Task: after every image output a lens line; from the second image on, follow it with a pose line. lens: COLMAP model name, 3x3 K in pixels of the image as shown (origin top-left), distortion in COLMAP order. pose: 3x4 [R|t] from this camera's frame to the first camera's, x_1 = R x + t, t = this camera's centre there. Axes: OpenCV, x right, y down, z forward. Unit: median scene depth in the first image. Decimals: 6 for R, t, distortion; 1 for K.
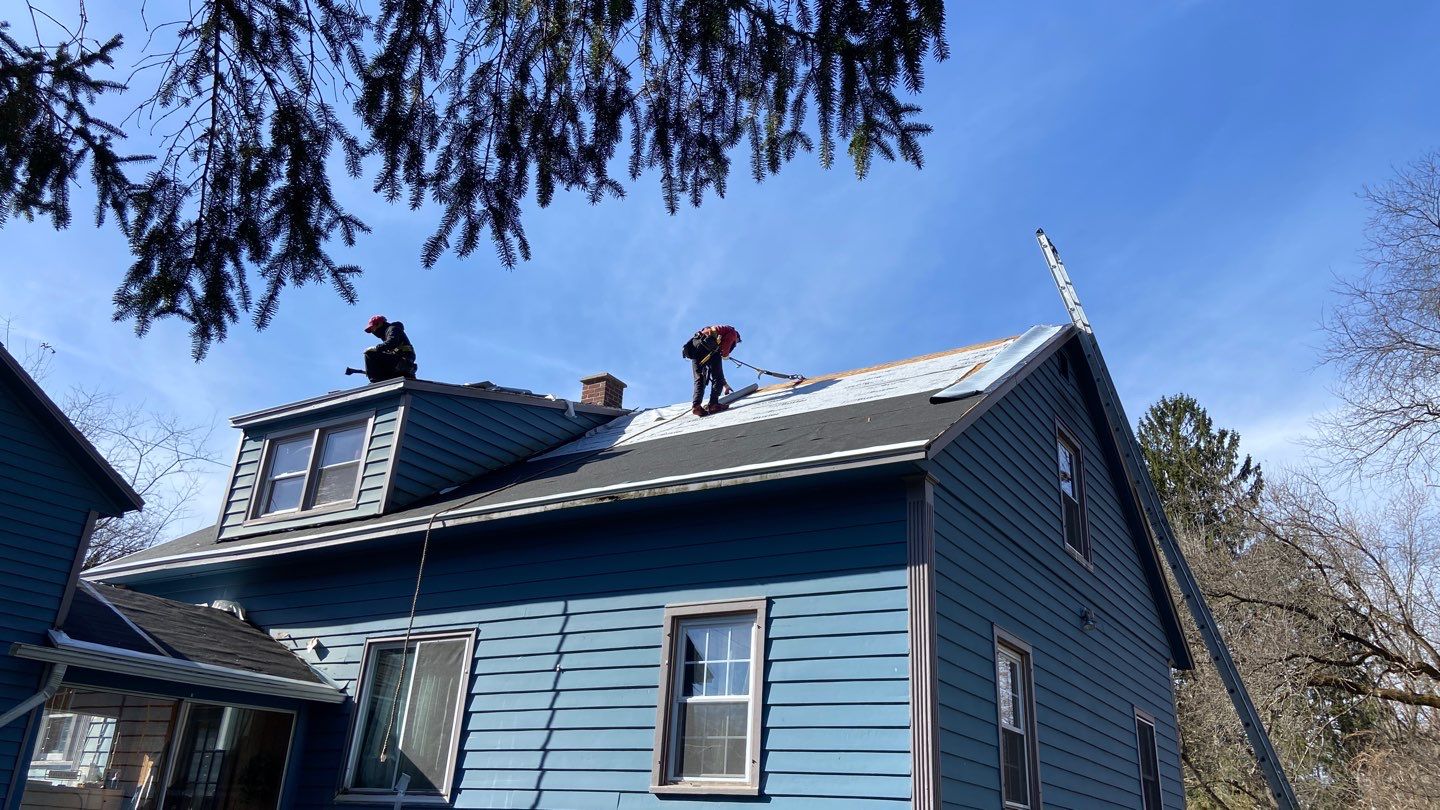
lens RADIAL K [[1074.0, 0, 720.0], [0, 1074.0, 405.0], [0, 0, 1]] dist [0.112724, -0.135527]
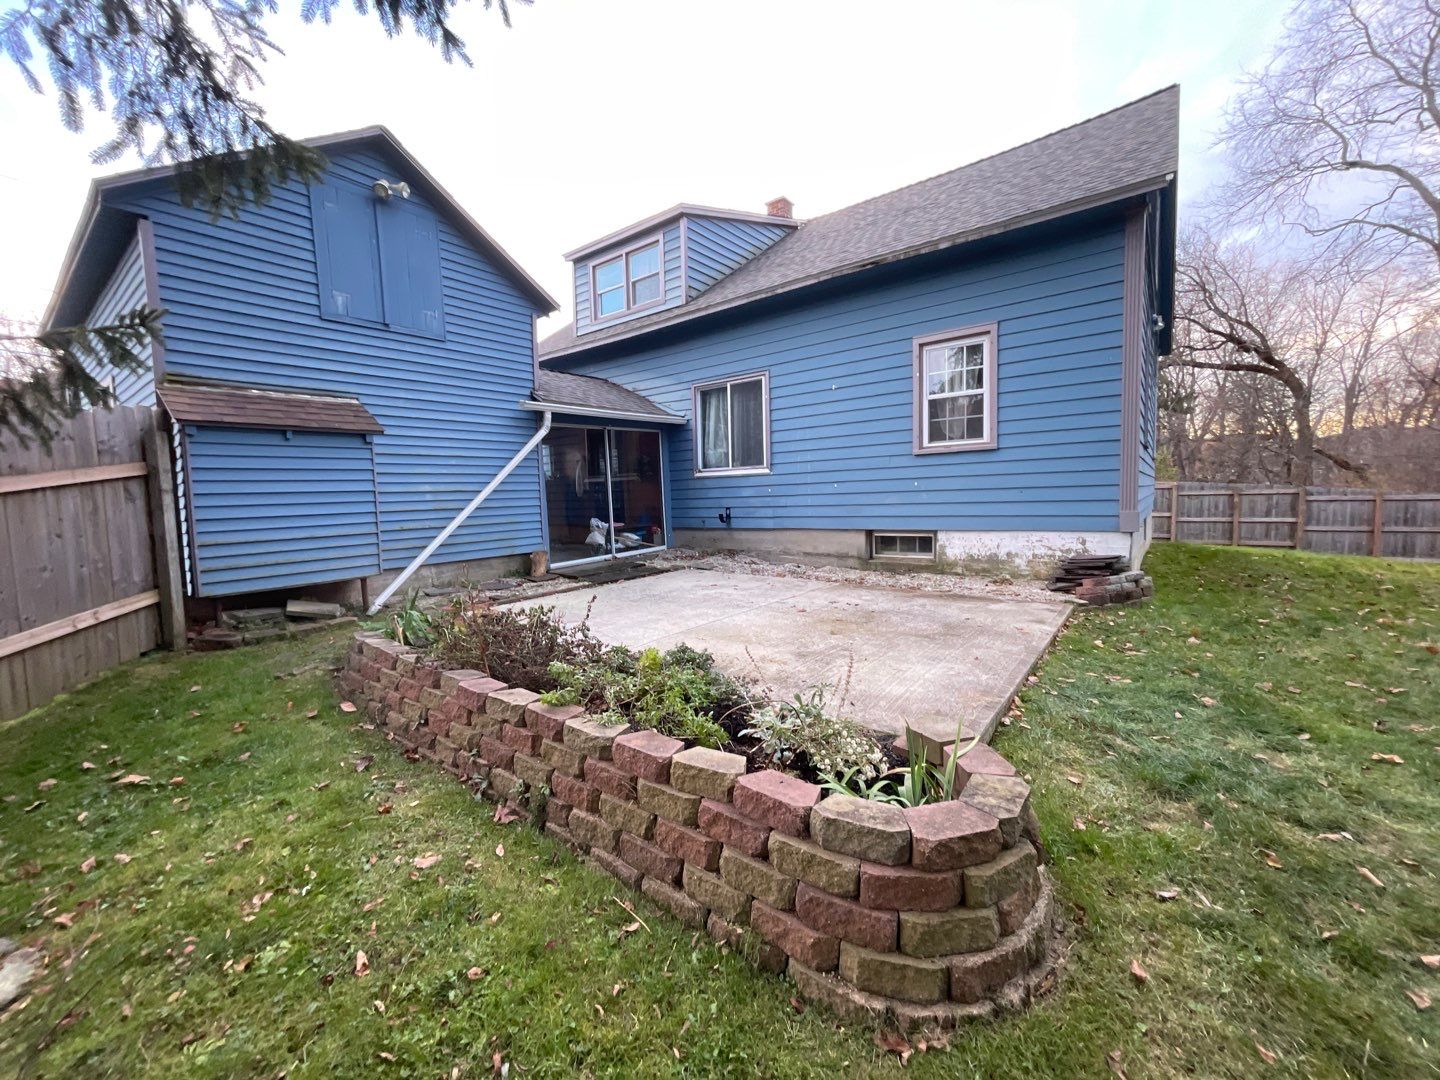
lens RADIAL K [[576.6, 0, 714.6], [0, 576.6, 538.5], [0, 0, 1]] dist [-0.003501, -0.000428]
pose [[0.991122, -0.076685, -0.108608, -0.236247], [0.117313, 0.888816, 0.442994, 0.043492], [0.062561, -0.451803, 0.889922, 0.133463]]
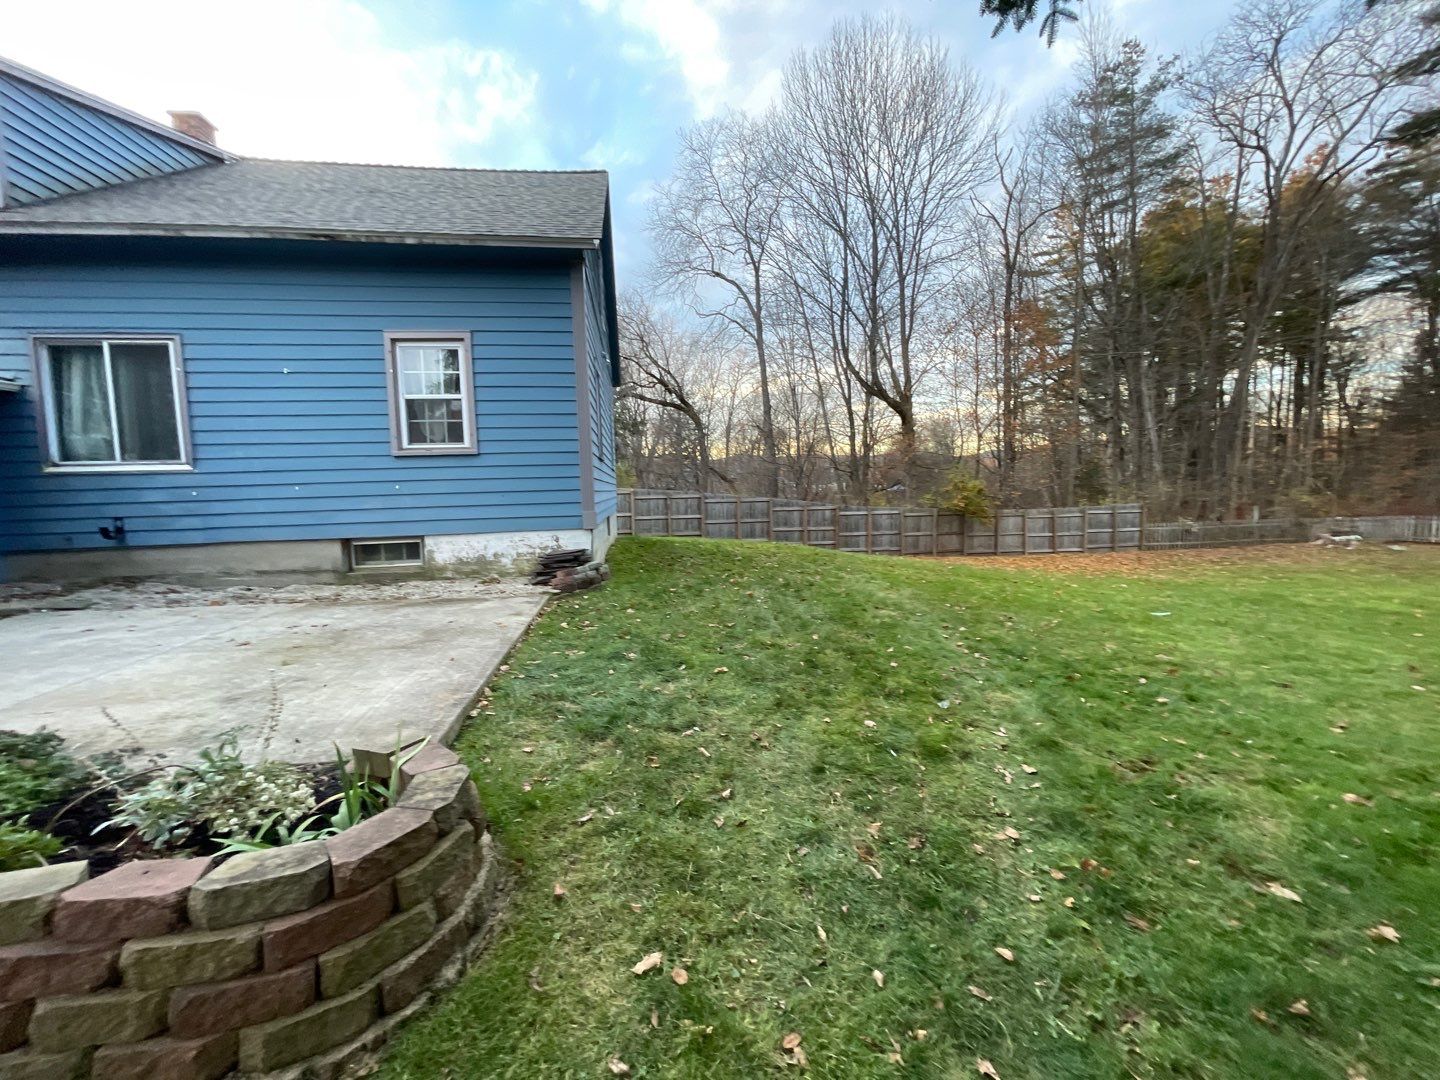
lens RADIAL K [[576.6, 0, 714.6], [0, 576.6, 538.5], [0, 0, 1]] dist [-0.003501, -0.000428]
pose [[0.761436, -0.131172, 0.634830, -0.212211], [-0.184839, 0.894724, 0.406575, 0.041940], [-0.621329, -0.426922, 0.657029, 0.120004]]
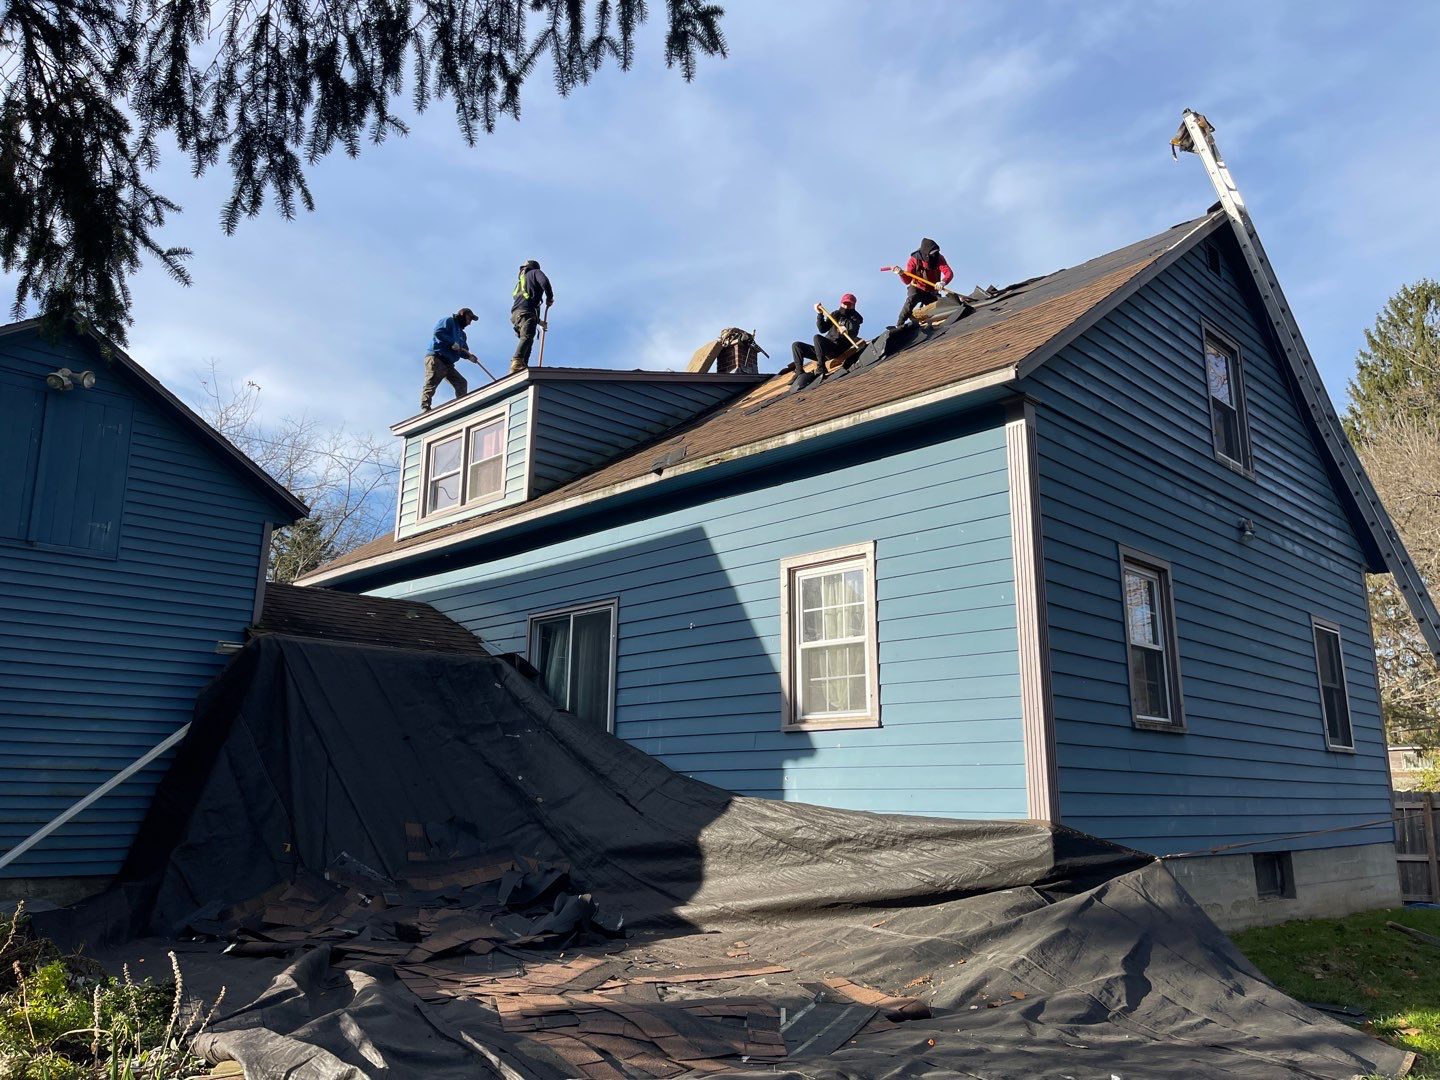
lens RADIAL K [[1073.2, 0, 720.0], [0, 1073.2, 540.0], [0, 0, 1]] dist [0.073907, -0.104465]
pose [[0.976365, -0.099666, -0.191777, 0.082456], [0.127784, 0.981826, 0.140315, 0.017156], [0.174307, -0.161505, 0.971356, 0.004787]]
